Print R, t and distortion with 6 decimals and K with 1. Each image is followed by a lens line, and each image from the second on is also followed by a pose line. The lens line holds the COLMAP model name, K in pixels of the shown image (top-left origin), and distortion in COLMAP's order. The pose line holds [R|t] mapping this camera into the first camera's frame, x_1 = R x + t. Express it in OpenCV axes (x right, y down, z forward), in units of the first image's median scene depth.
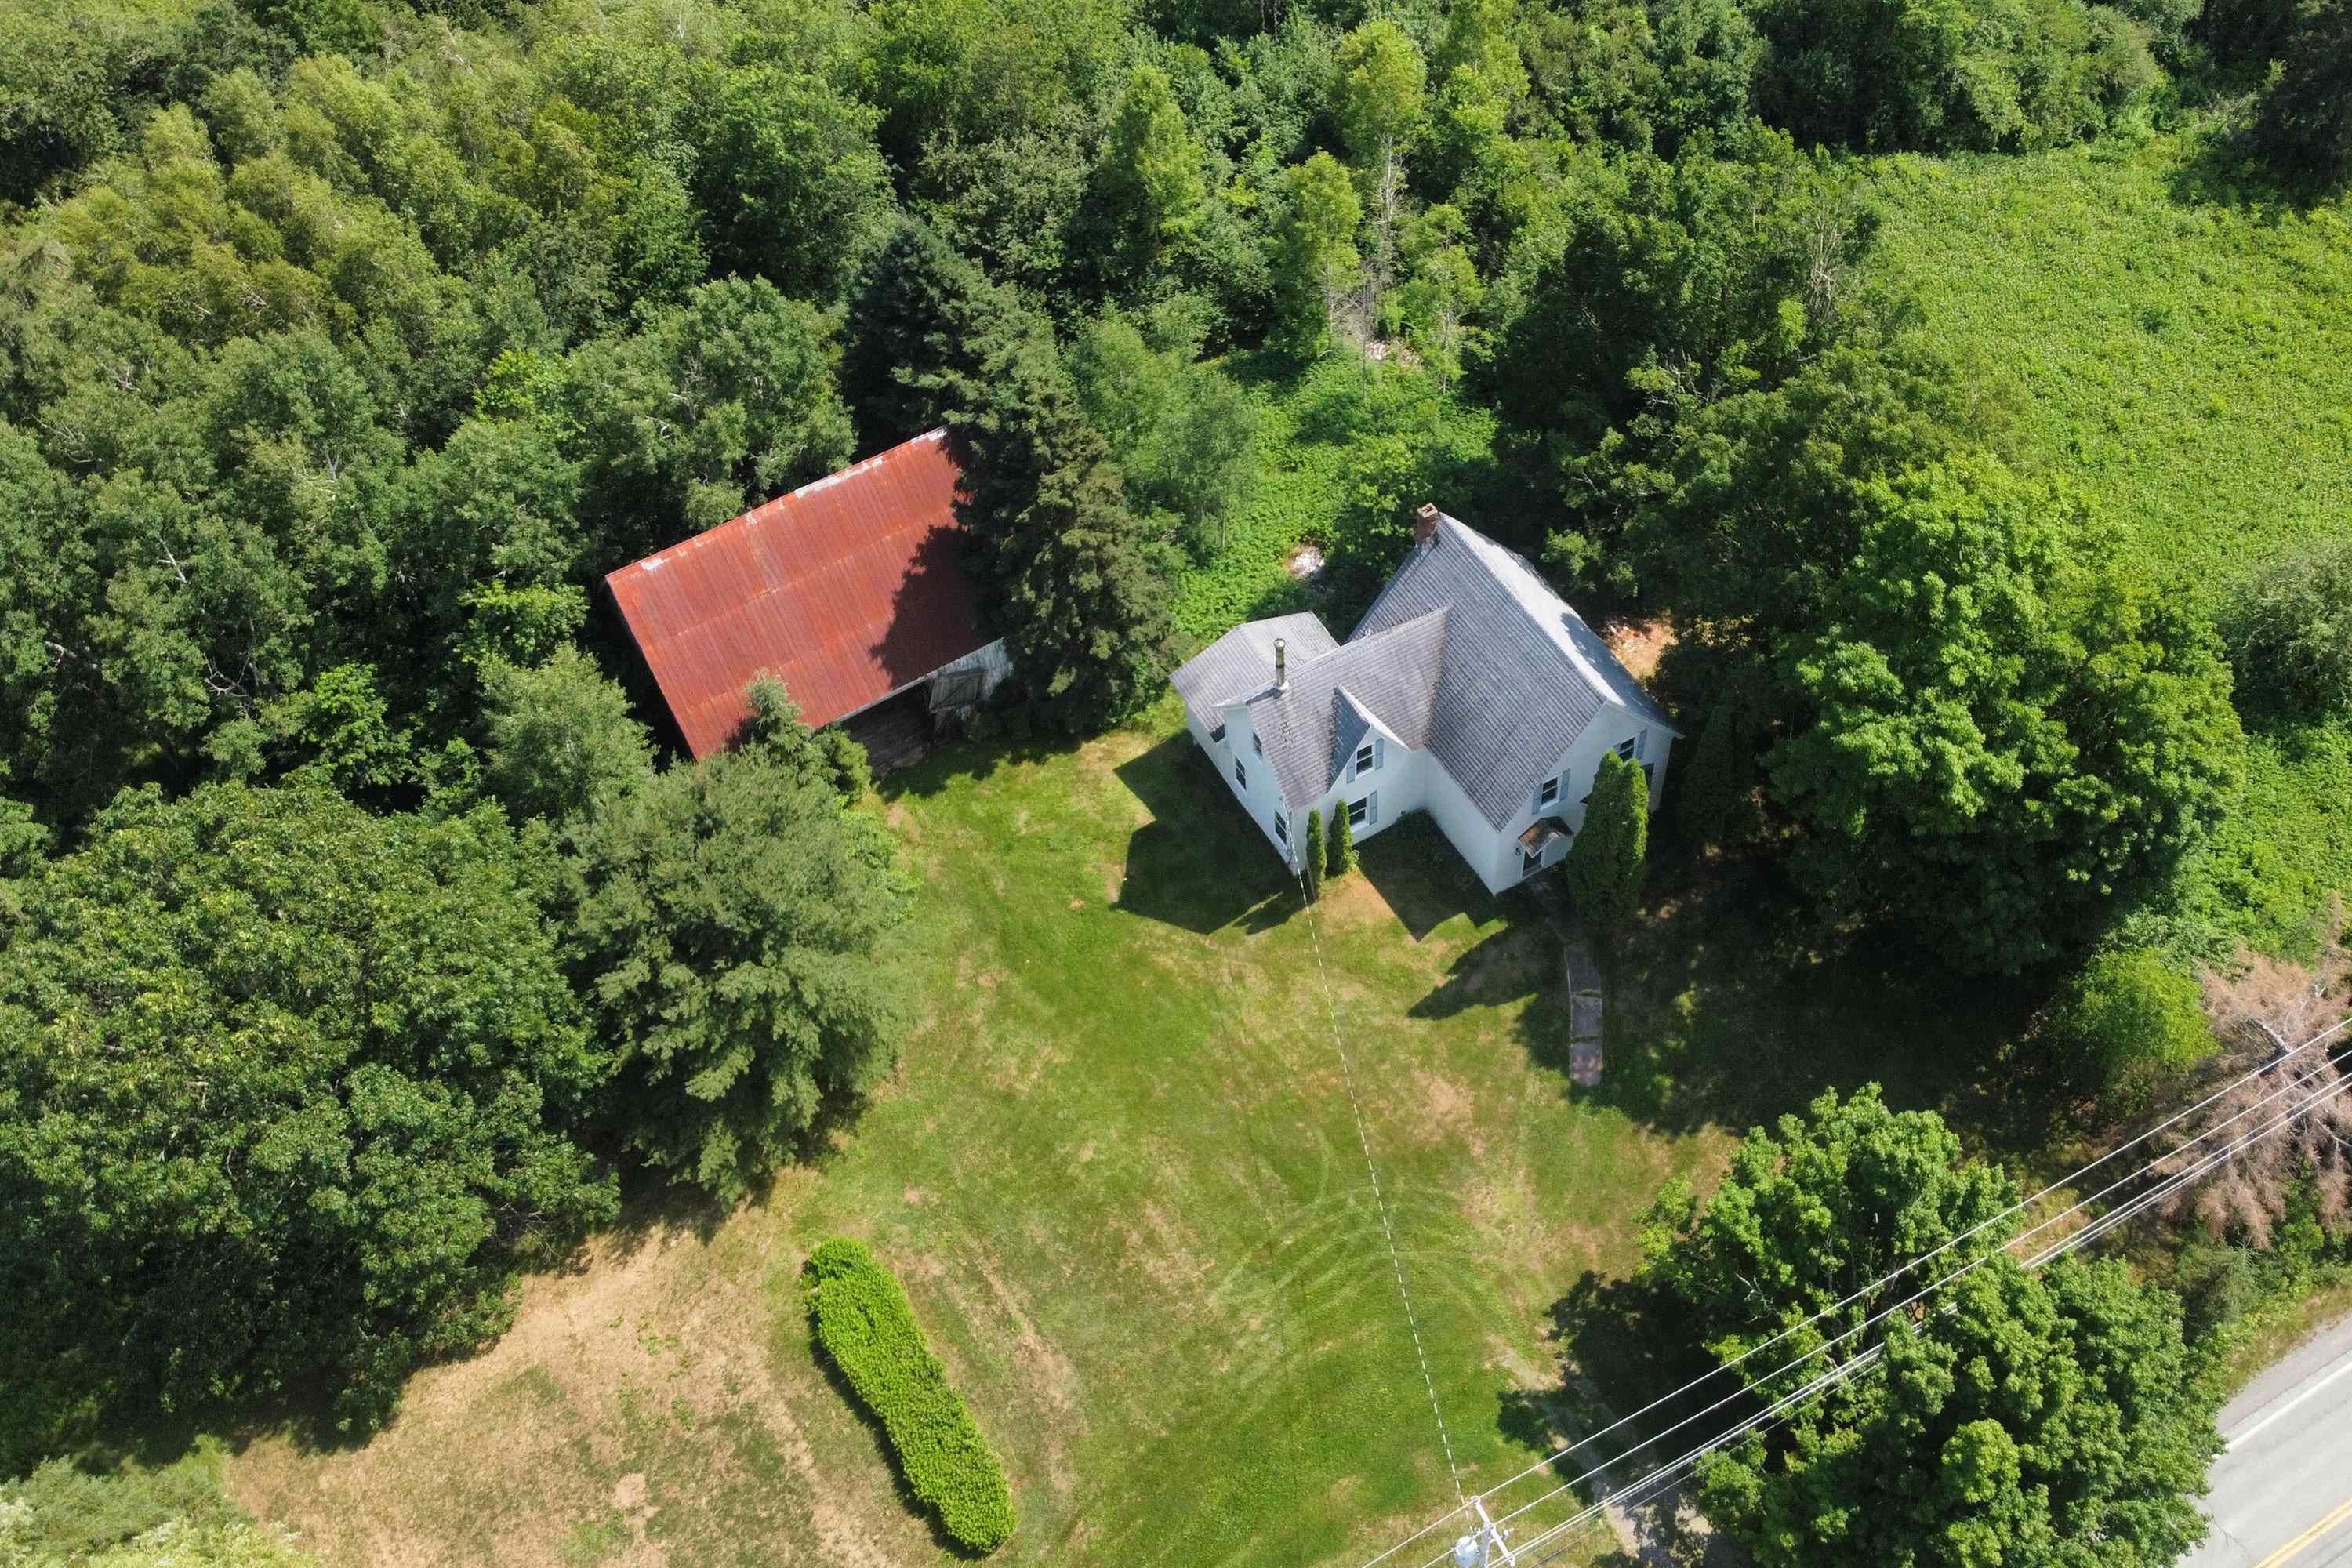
lens RADIAL K [[2165.8, 0, 1163.8], [0, 2165.8, 787.5], [0, 0, 1]] dist [0.005062, -0.004352]
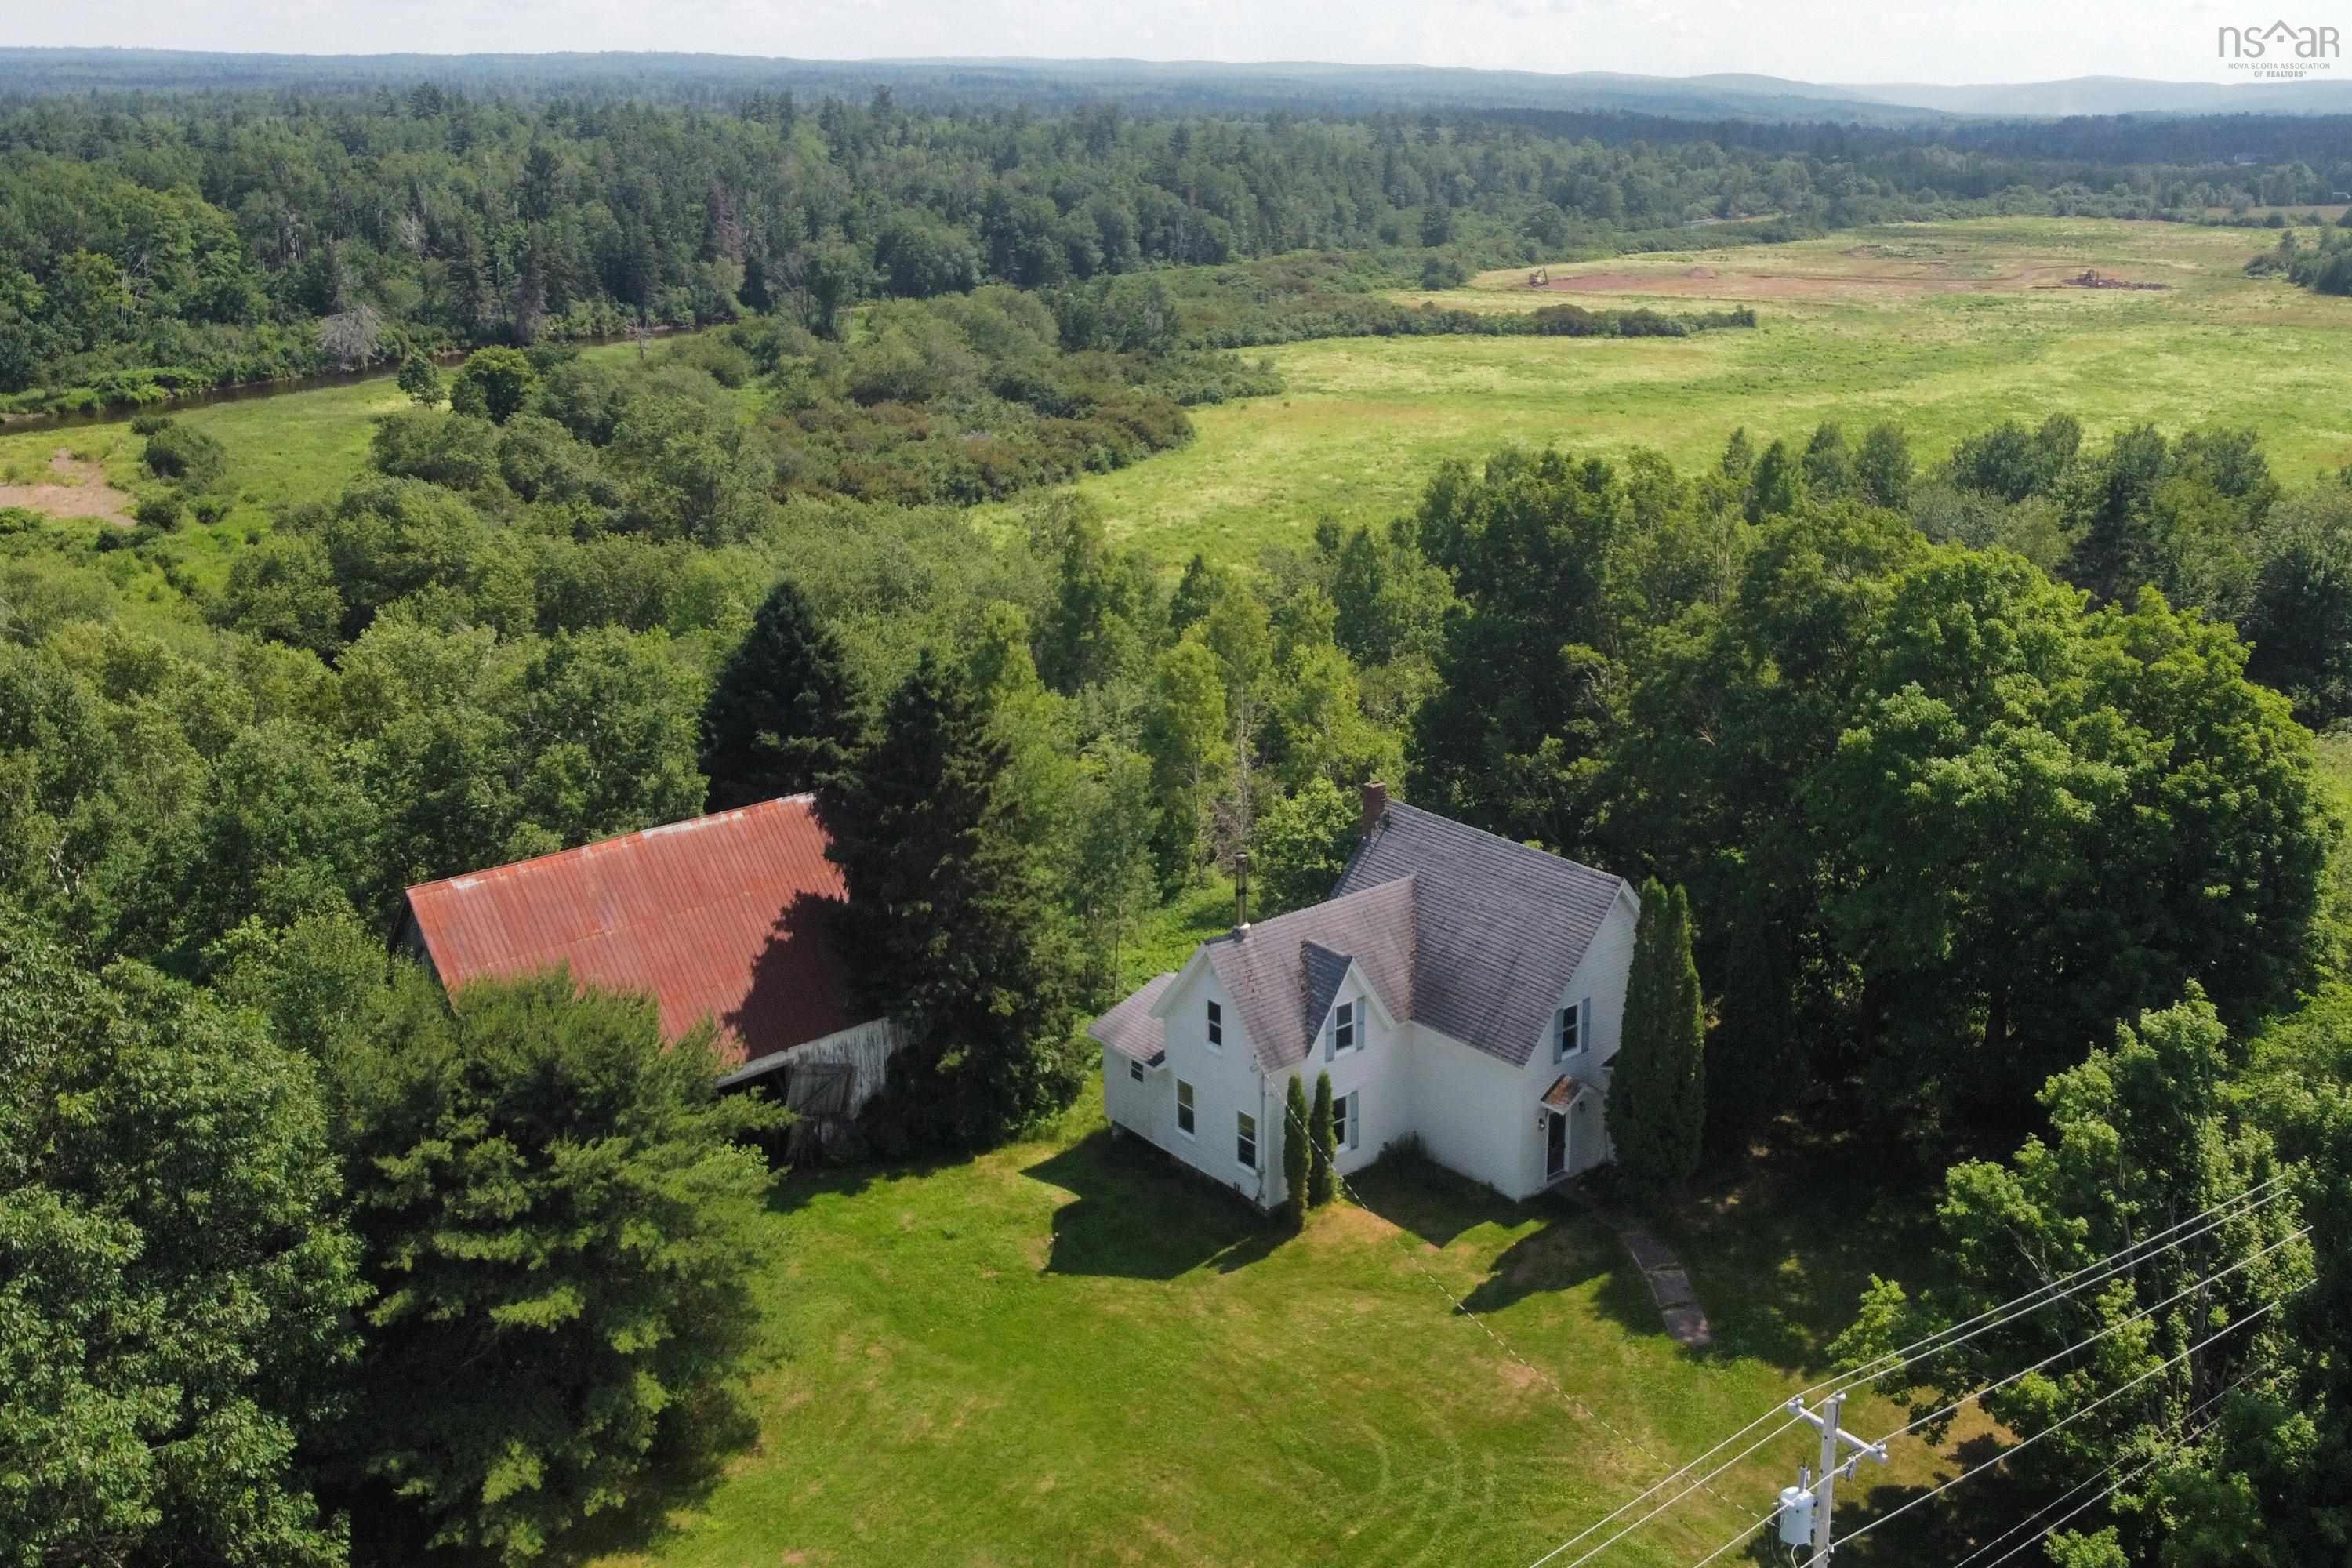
lens RADIAL K [[2215.5, 0, 1176.0], [0, 2215.5, 784.0], [0, 0, 1]] dist [-0.000599, -0.002049]
pose [[0.987216, 0.001506, 0.159379, -0.102932], [0.094433, 0.800024, -0.592489, 0.395147], [-0.128400, 0.599966, 0.789655, 0.271395]]
